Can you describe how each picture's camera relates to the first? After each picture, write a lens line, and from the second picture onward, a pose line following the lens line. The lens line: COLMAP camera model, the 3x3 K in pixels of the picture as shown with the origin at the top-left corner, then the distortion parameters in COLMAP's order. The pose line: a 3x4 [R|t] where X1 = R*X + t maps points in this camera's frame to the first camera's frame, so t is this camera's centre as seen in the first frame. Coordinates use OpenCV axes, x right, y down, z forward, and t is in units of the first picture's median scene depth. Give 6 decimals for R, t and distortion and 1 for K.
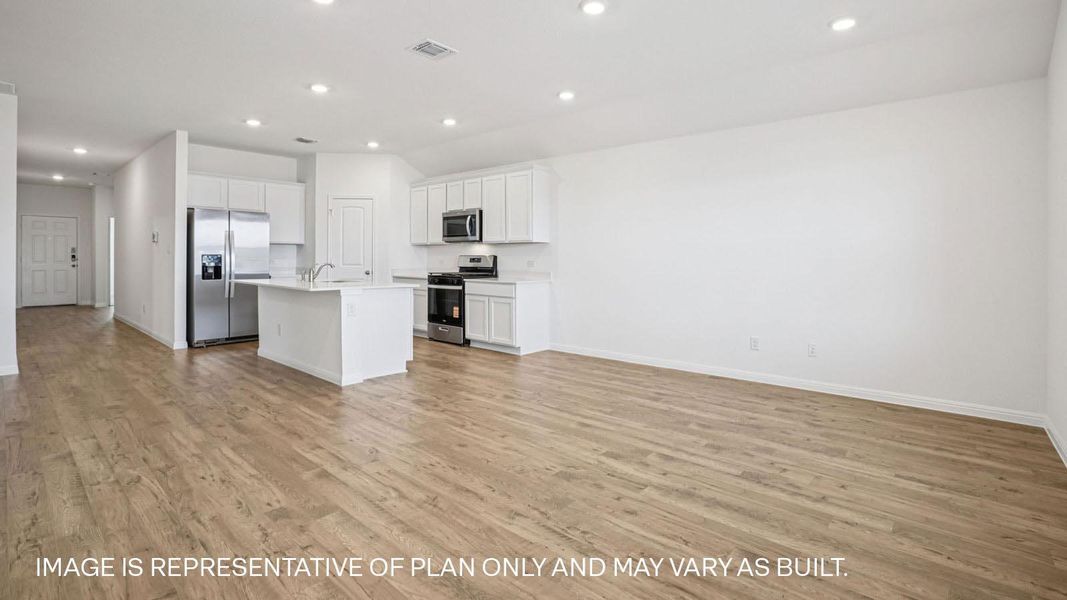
lens RADIAL K [[489.8, 0, 538.2], [0, 489.8, 247.9], [0, 0, 1]] dist [-0.050133, 0.013922]
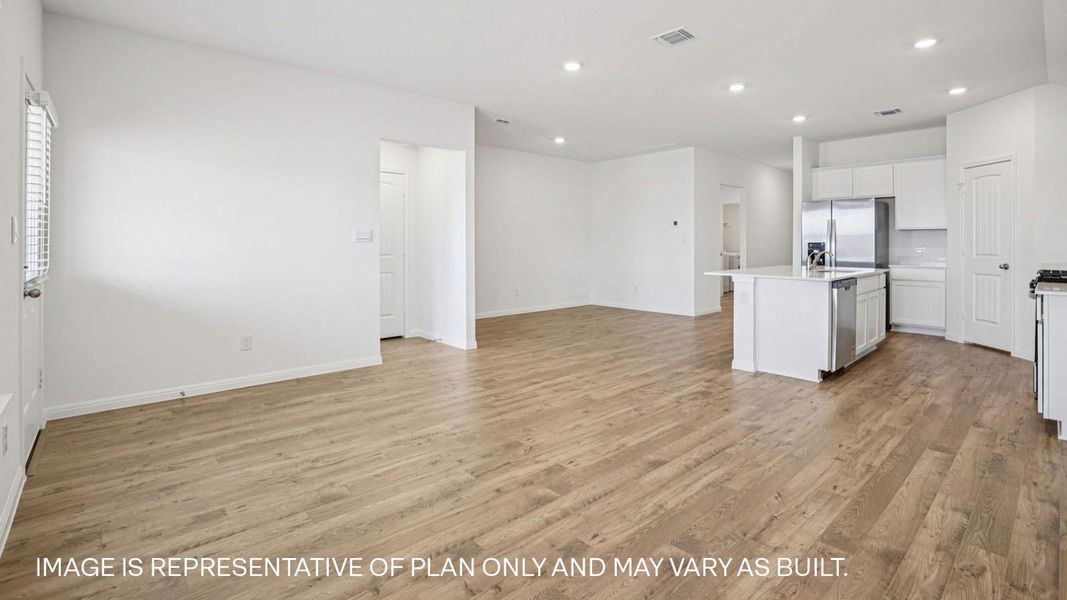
lens RADIAL K [[489.8, 0, 538.2], [0, 489.8, 247.9], [0, 0, 1]] dist [-0.050133, 0.013922]
pose [[-0.112893, 0.001936, -0.993605, 1.023080], [0.022813, 0.999740, -0.000644, 0.026101], [0.993345, -0.022740, -0.112907, 1.072403]]
